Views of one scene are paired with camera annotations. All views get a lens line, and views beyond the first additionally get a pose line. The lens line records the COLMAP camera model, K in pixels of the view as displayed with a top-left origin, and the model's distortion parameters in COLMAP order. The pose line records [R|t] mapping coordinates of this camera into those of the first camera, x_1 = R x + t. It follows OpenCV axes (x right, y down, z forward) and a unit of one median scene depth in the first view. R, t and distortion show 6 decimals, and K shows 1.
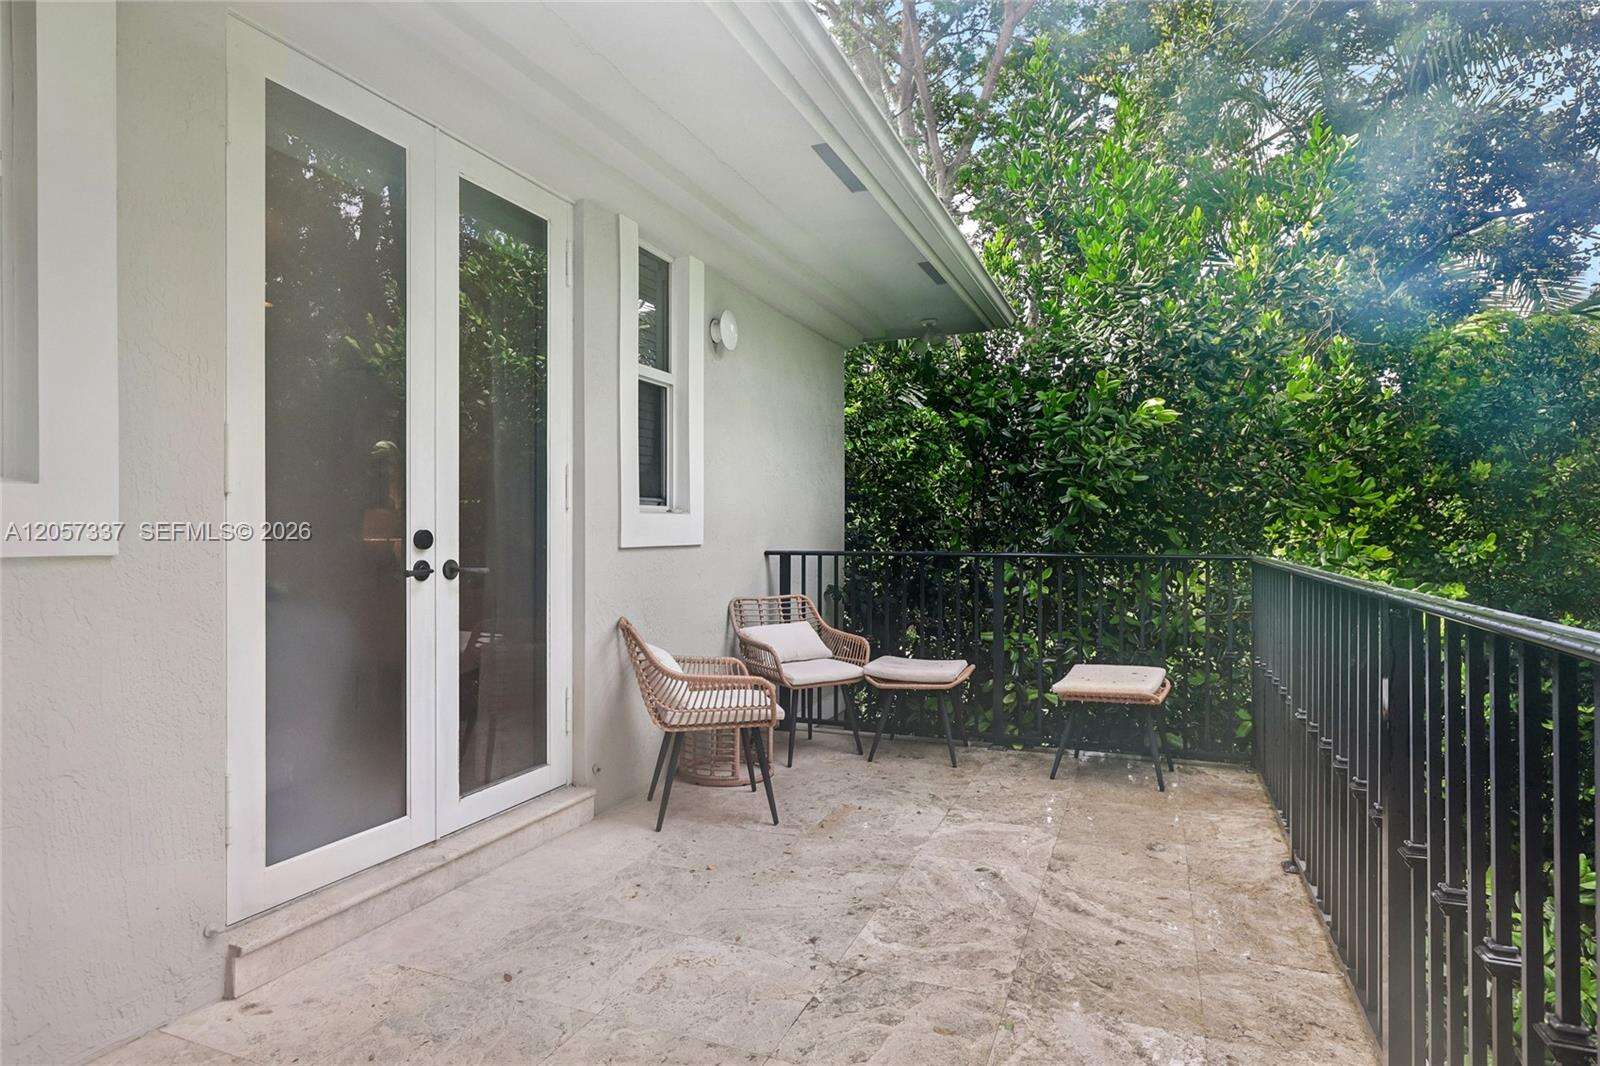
lens RADIAL K [[868.1, 0, 800.0], [0, 868.1, 533.0], [0, 0, 1]] dist [-0.000635, 0.000324]
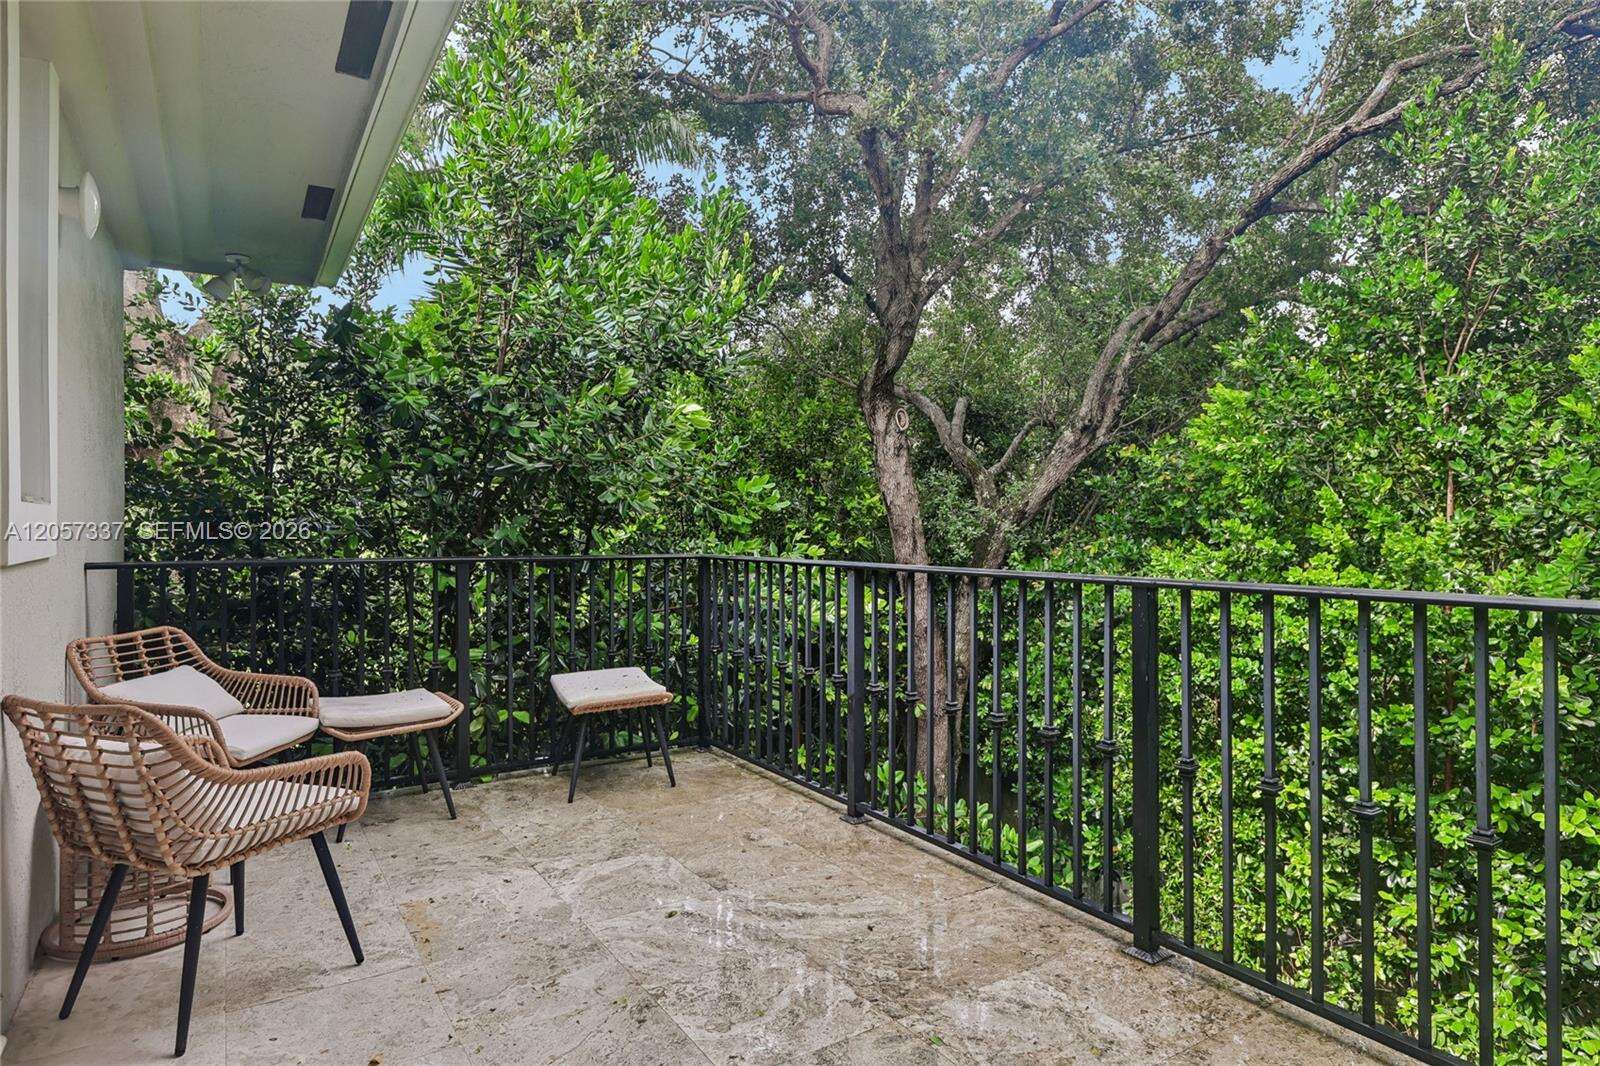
lens RADIAL K [[868.1, 0, 800.0], [0, 868.1, 533.0], [0, 0, 1]] dist [-0.000635, 0.000324]
pose [[0.592575, -0.000812, 0.805515, -0.375616], [-0.001625, 0.999996, 0.002204, -0.005430], [-0.805514, -0.002615, 0.592571, 0.319165]]
